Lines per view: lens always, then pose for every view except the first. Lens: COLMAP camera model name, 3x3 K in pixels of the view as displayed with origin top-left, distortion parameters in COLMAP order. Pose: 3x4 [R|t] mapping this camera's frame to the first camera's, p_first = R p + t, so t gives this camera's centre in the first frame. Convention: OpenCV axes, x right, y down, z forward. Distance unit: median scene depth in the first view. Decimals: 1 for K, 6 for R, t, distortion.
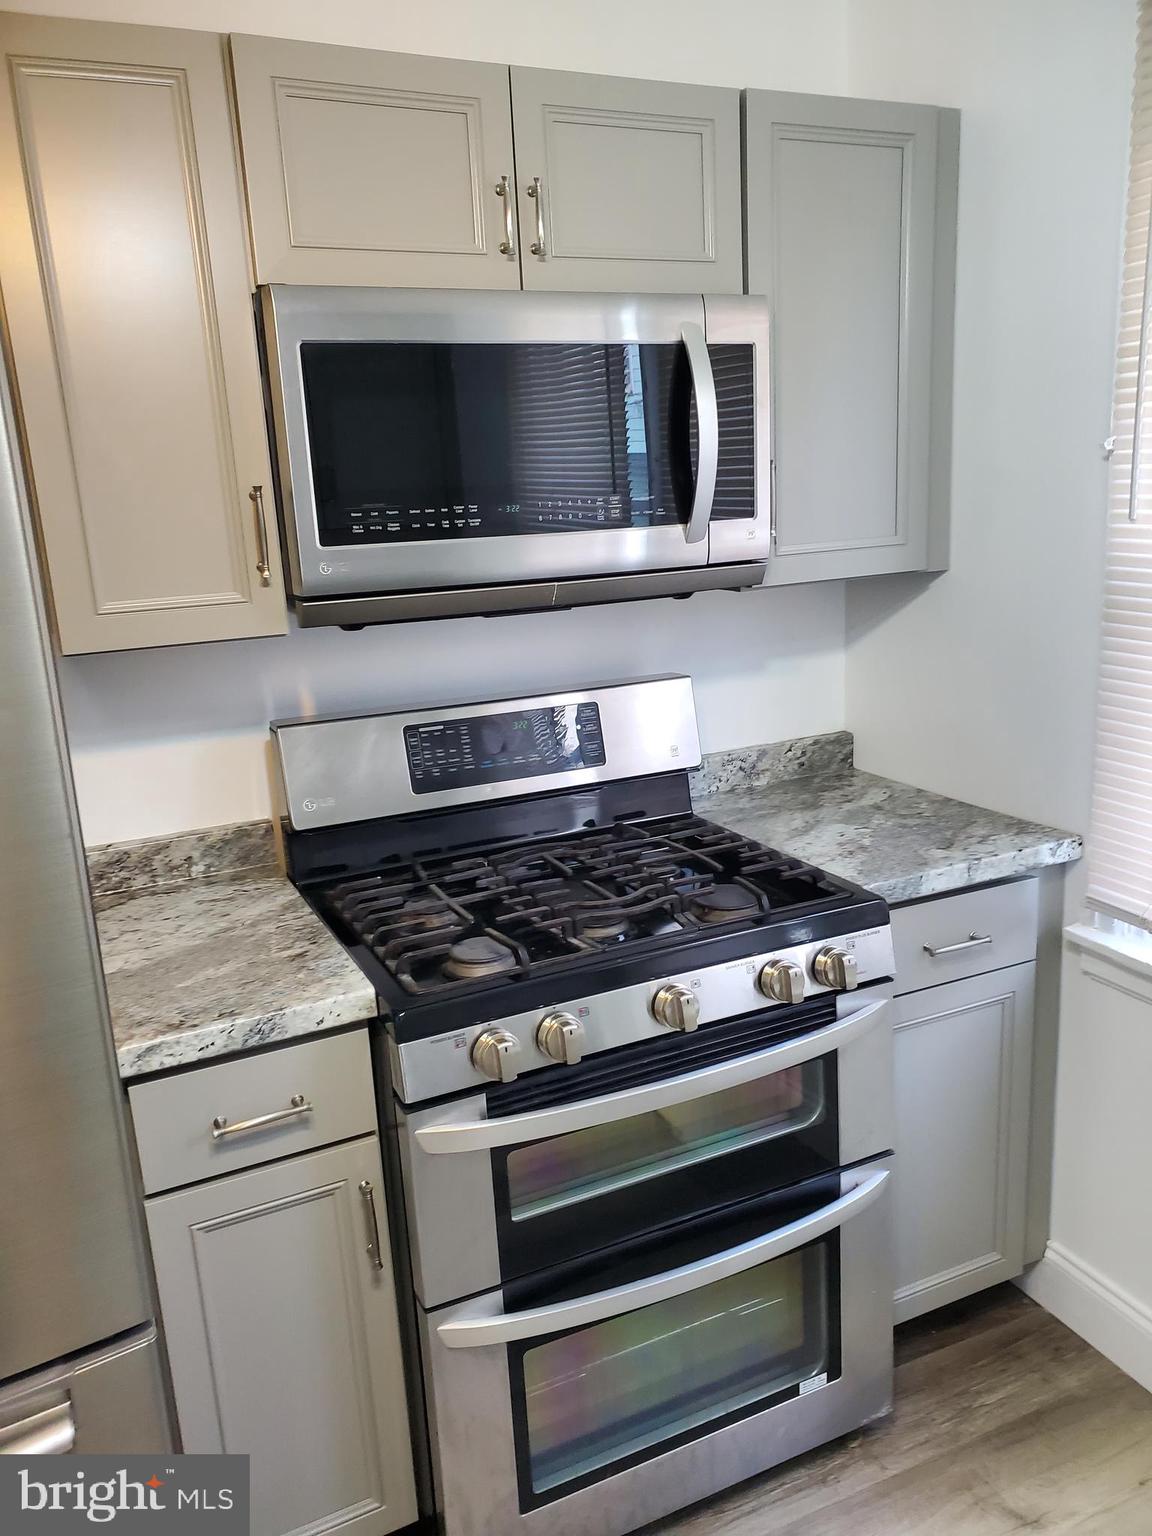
lens RADIAL K [[1210.5, 0, 576.0], [0, 1210.5, 768.0], [0, 0, 1]] dist [0.016138, -0.000577]
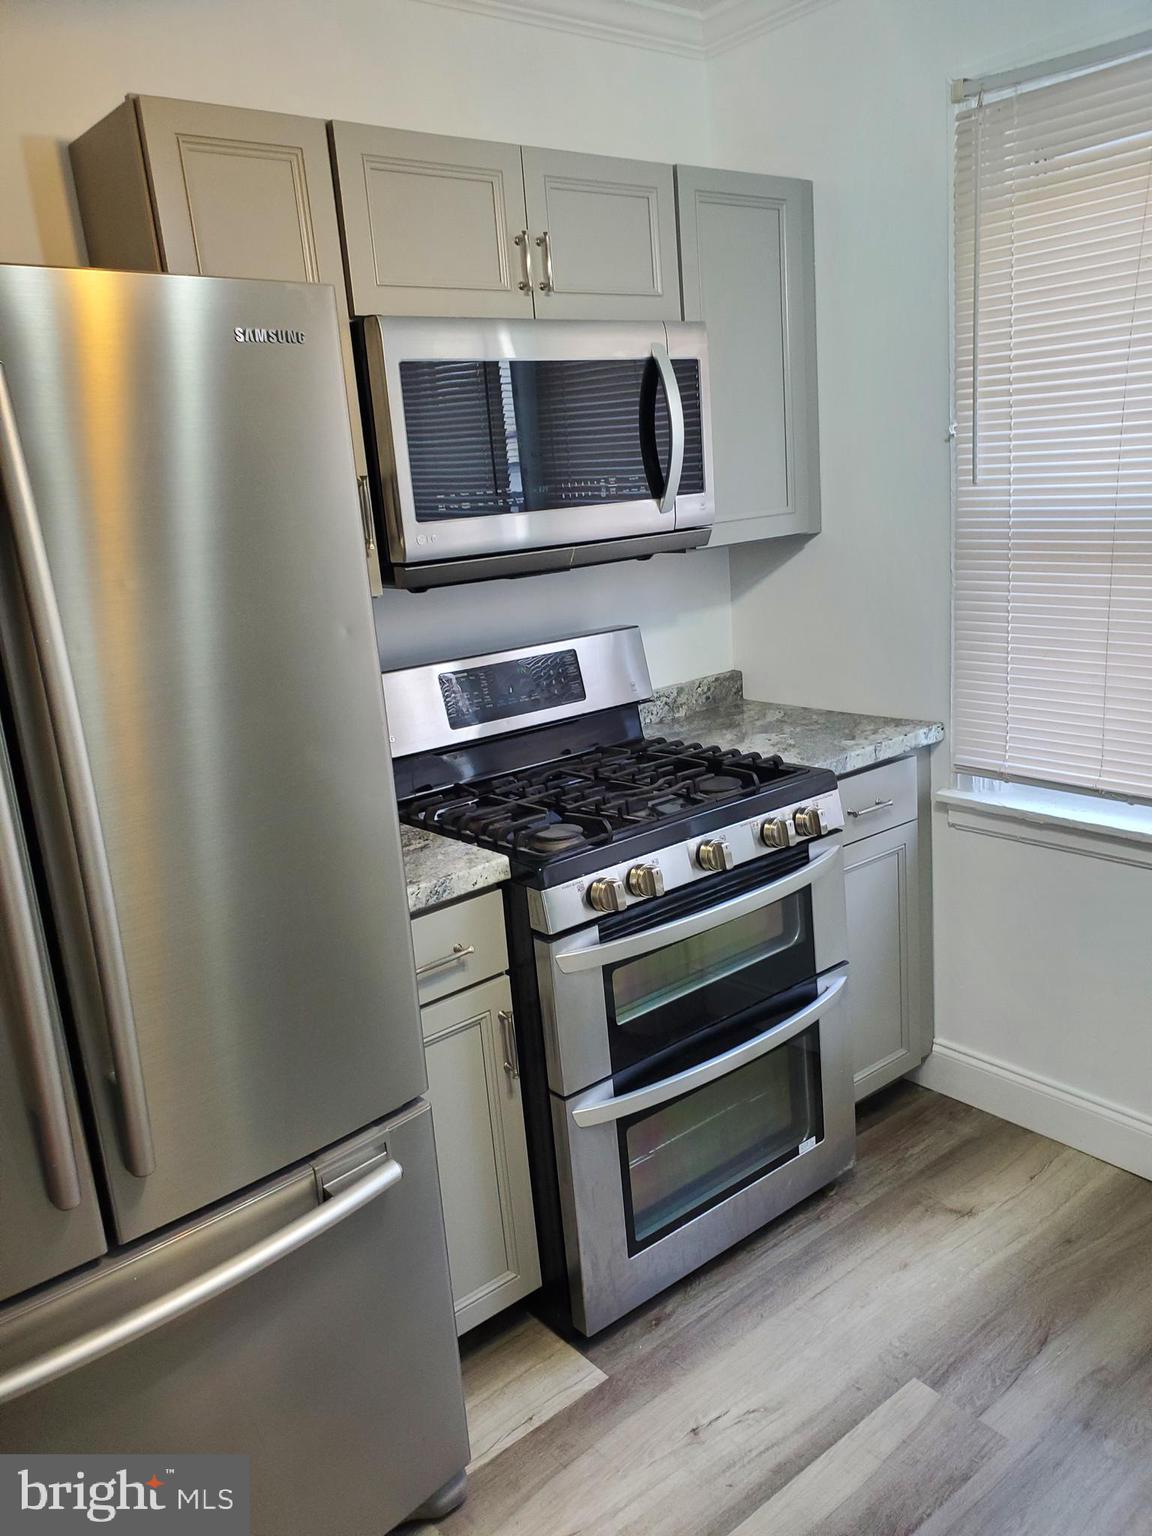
lens RADIAL K [[1242.3, 0, 578.8], [0, 1242.3, 782.4], [0, 0, 1]] dist [0.058864, -0.115622]
pose [[0.966544, -0.087809, 0.241003, -0.341828], [0.088722, 0.996031, 0.007081, 0.083505], [-0.240669, 0.014539, 0.970498, -0.267659]]
